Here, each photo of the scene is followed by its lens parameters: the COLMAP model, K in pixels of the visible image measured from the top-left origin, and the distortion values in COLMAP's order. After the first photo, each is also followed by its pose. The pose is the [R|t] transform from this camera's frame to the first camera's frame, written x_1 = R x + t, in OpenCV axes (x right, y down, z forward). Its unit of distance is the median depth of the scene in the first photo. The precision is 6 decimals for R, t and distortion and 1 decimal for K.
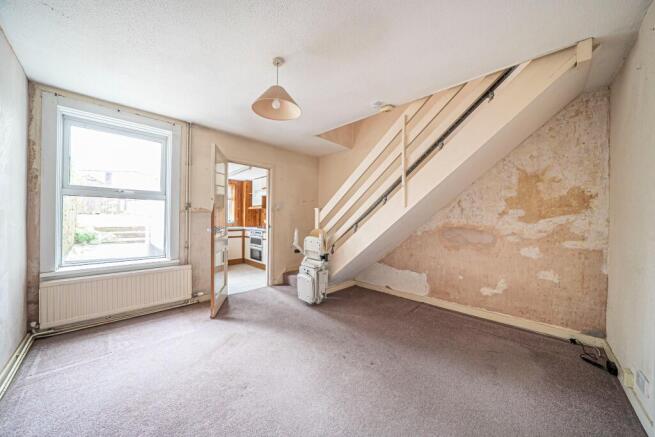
lens RADIAL K [[223.8, 0, 325.5], [0, 223.8, 218.4], [0, 0, 1]] dist [-0.013318, -0.000044]
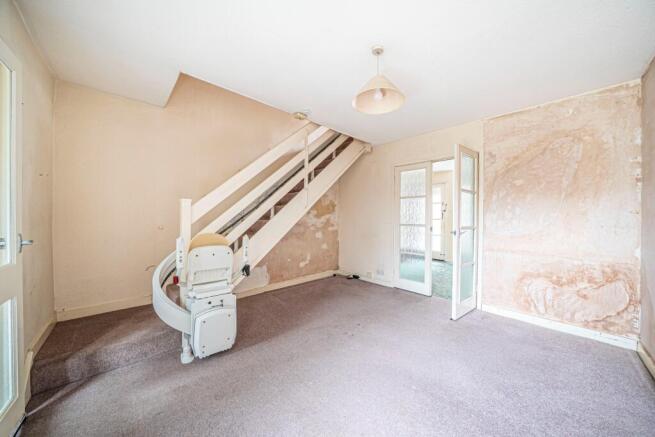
lens RADIAL K [[223.8, 0, 325.5], [0, 223.8, 217.4], [0, 0, 1]] dist [-0.013318, -0.000044]
pose [[0.053023, -0.010635, 0.998537, -0.837027], [-0.004529, 0.999930, 0.010891, -0.006873], [-0.998583, -0.005099, 0.052971, 0.834413]]
